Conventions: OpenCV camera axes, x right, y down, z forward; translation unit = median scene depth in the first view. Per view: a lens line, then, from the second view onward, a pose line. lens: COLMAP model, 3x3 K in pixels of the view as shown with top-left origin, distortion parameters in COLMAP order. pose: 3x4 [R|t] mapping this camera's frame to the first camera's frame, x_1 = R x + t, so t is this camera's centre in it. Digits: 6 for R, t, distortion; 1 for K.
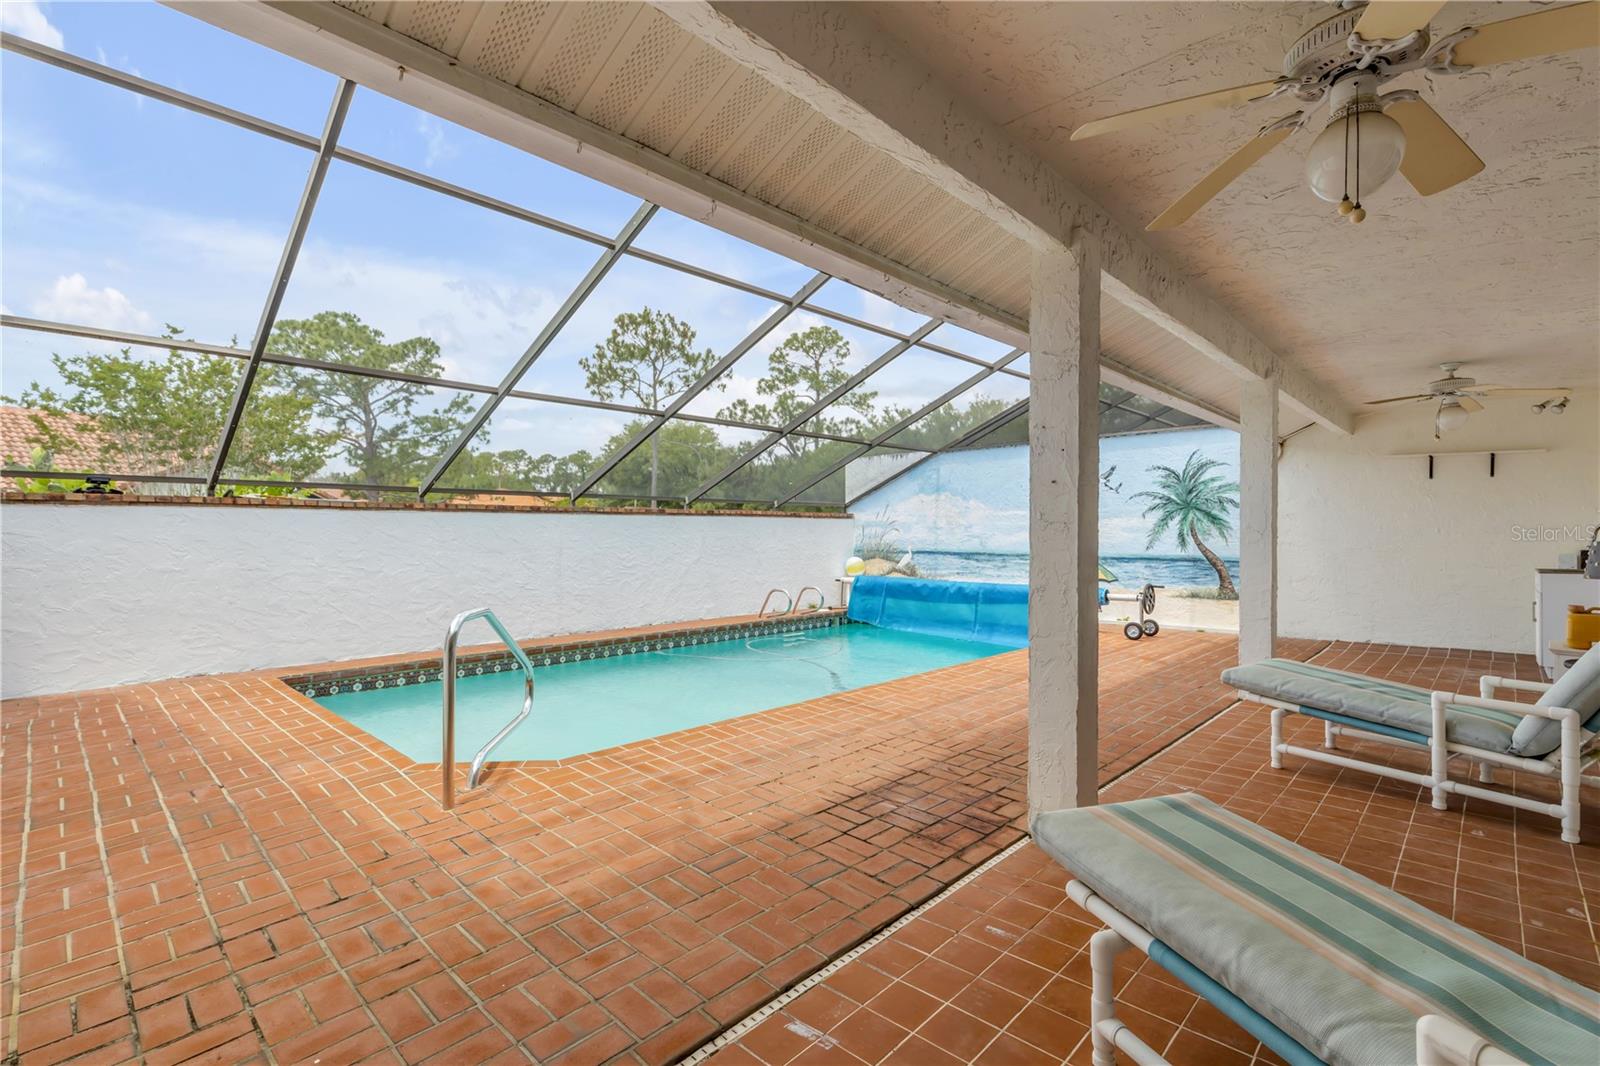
lens RADIAL K [[727.6, 0, 799.0], [0, 727.6, 535.4], [0, 0, 1]] dist [0.010956, -0.001002]
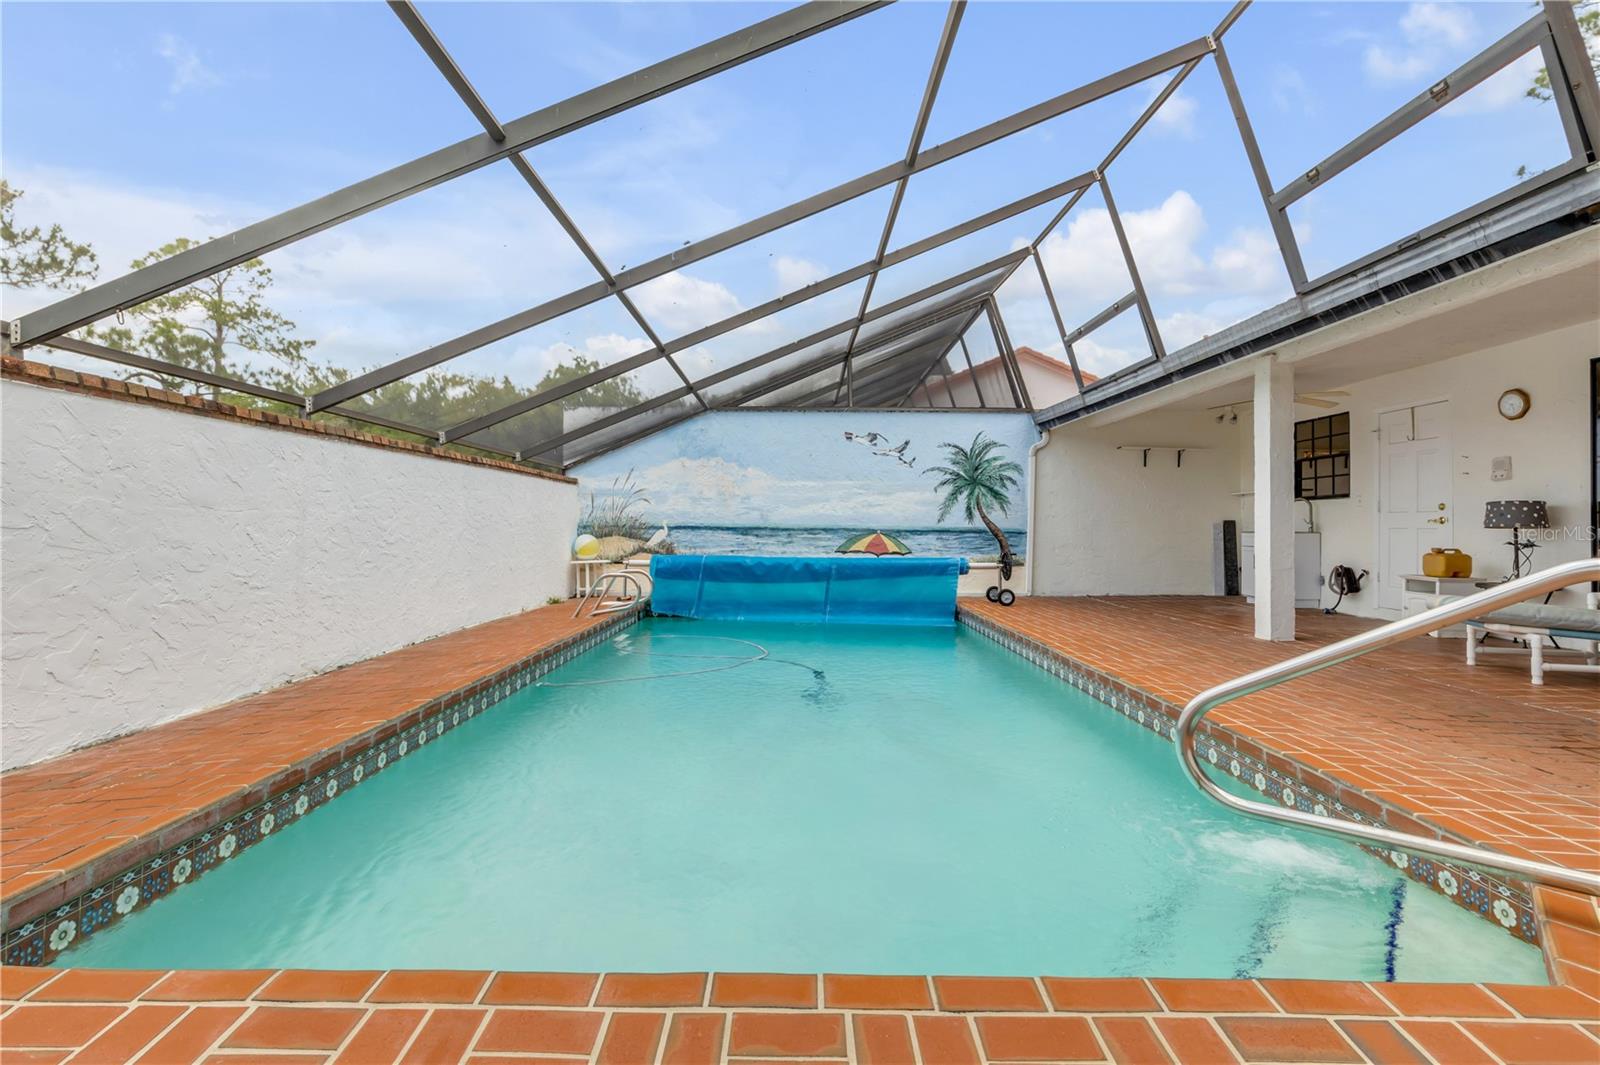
lens RADIAL K [[739.0, 0, 789.0], [0, 739.0, 516.3], [0, 0, 1]] dist [0.003299, -0.000292]
pose [[0.729030, 0.016385, 0.684285, -0.354692], [-0.005859, 0.999826, -0.017697, 0.026999], [-0.684456, 0.008893, 0.729000, 0.329061]]
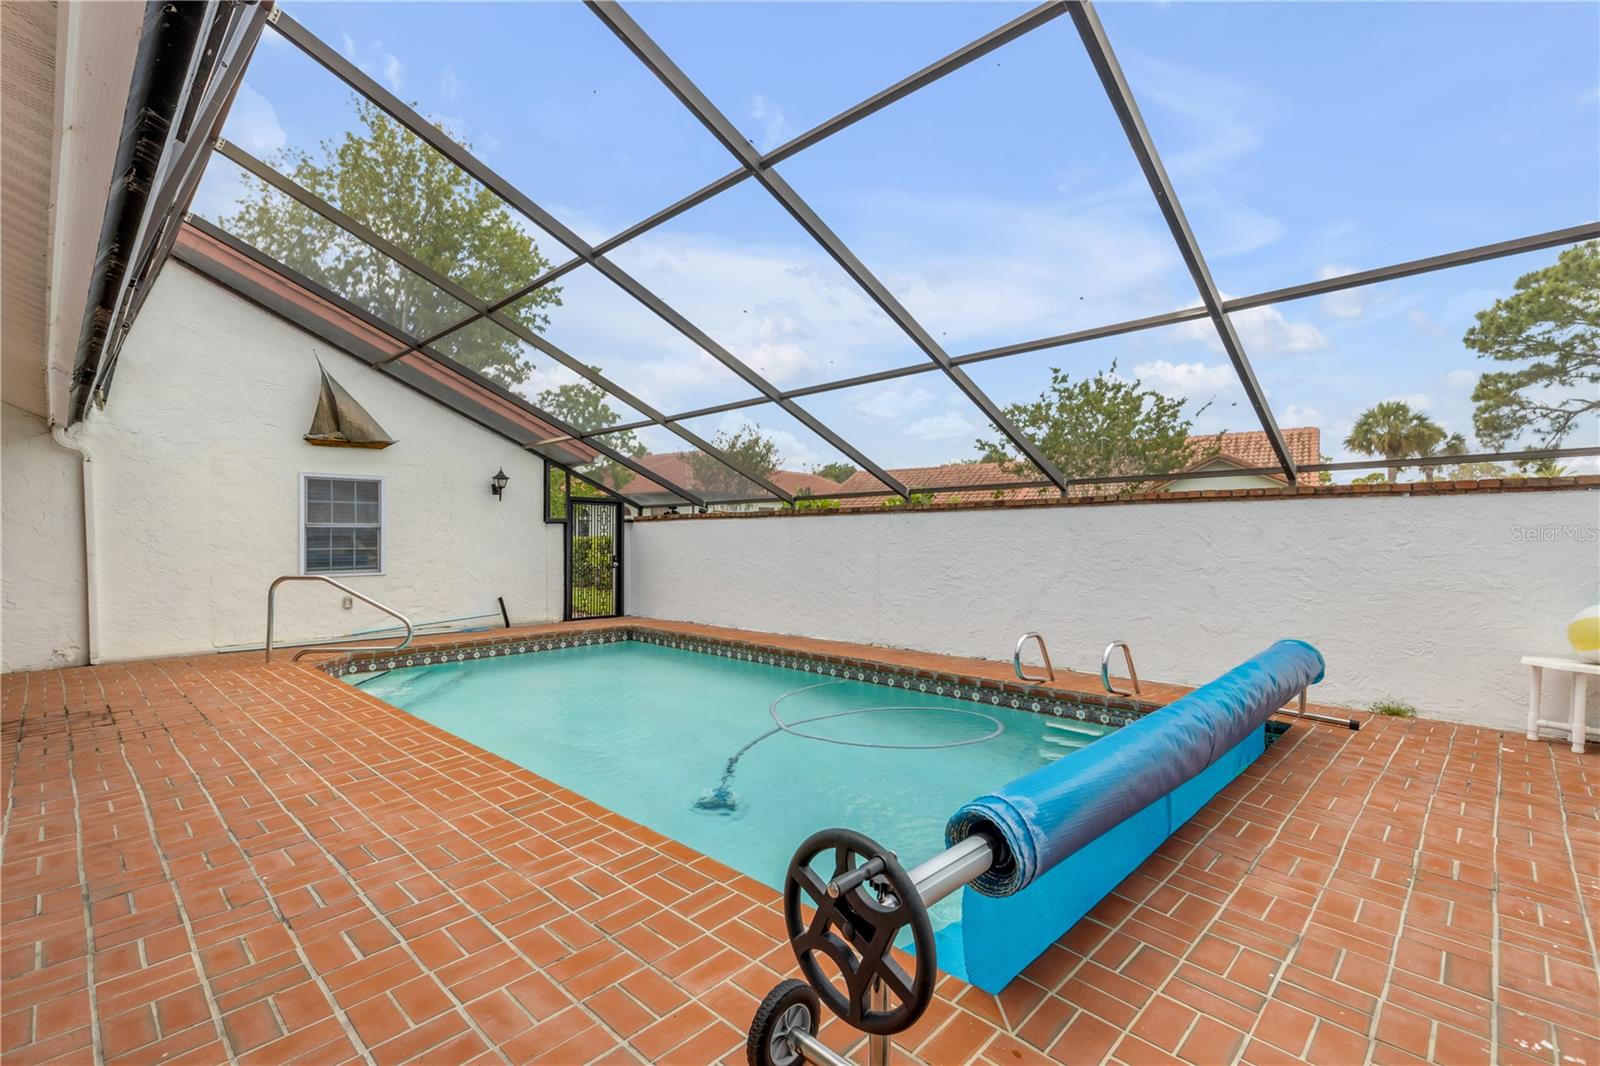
lens RADIAL K [[727.6, 0, 799.0], [0, 727.6, 535.4], [0, 0, 1]] dist [0.010956, -0.001002]
pose [[-0.005512, -0.000949, -0.999984, 0.484520], [-0.000064, 1.000000, -0.000949, -0.001389], [0.999985, 0.000059, -0.005512, 0.740899]]
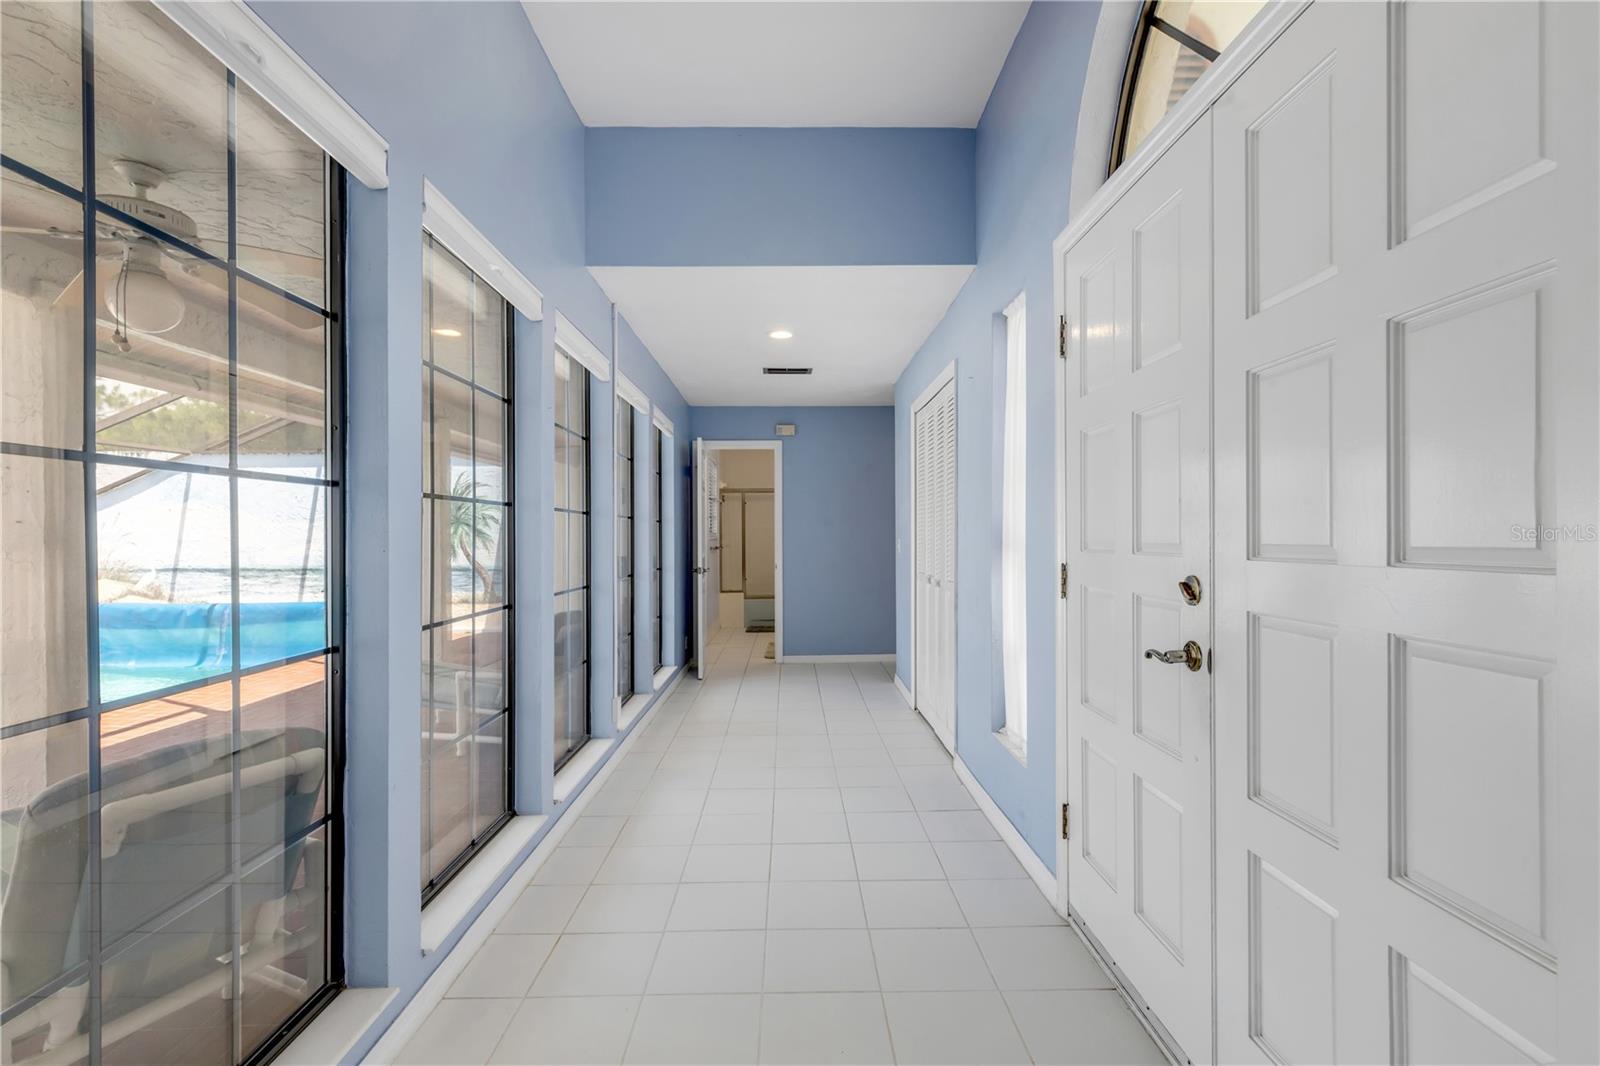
lens RADIAL K [[723.7, 0, 799.2], [0, 723.7, 541.4], [0, 0, 1]] dist [0.000250, 0.000101]
pose [[0.712153, -0.011846, 0.701924, 0.108989], [0.008705, 0.999930, 0.008043, -0.011780], [-0.701970, 0.000382, 0.712206, -0.128634]]
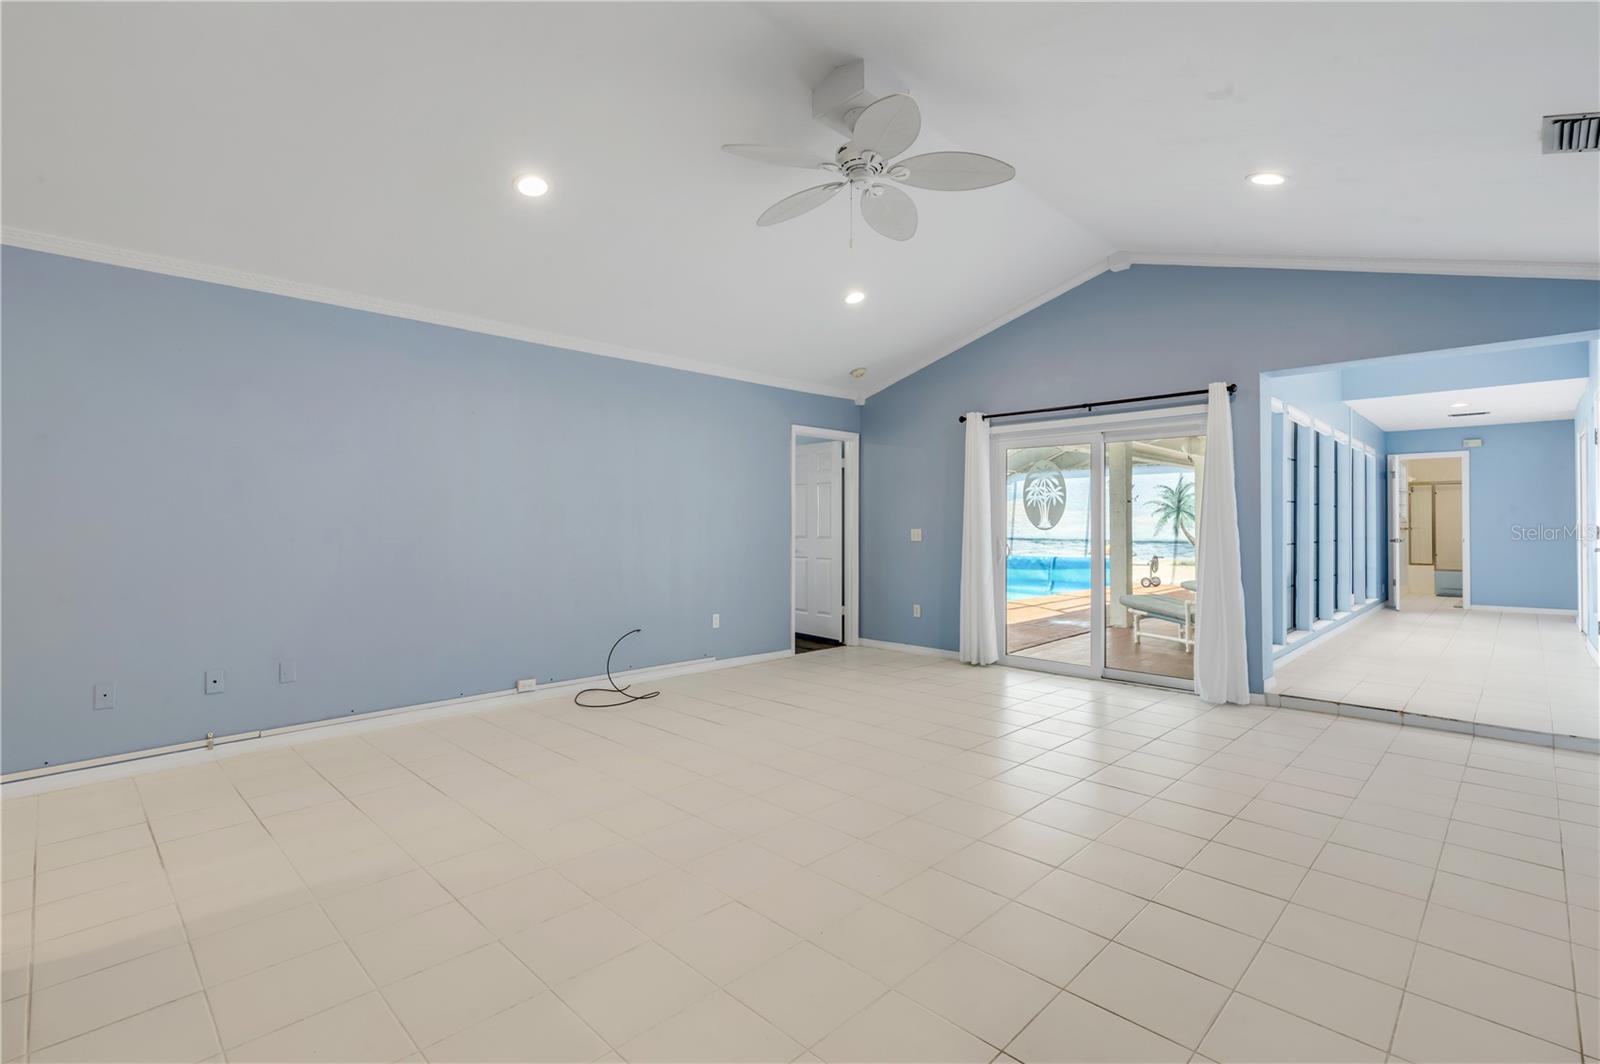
lens RADIAL K [[734.6, 0, 798.6], [0, 734.6, 516.2], [0, 0, 1]] dist [0.000917, -0.000241]
pose [[0.999891, -0.001096, -0.014723, -0.254750], [0.000904, 0.999914, -0.013090, -0.003991], [0.014736, 0.013075, 0.999806, -0.567285]]
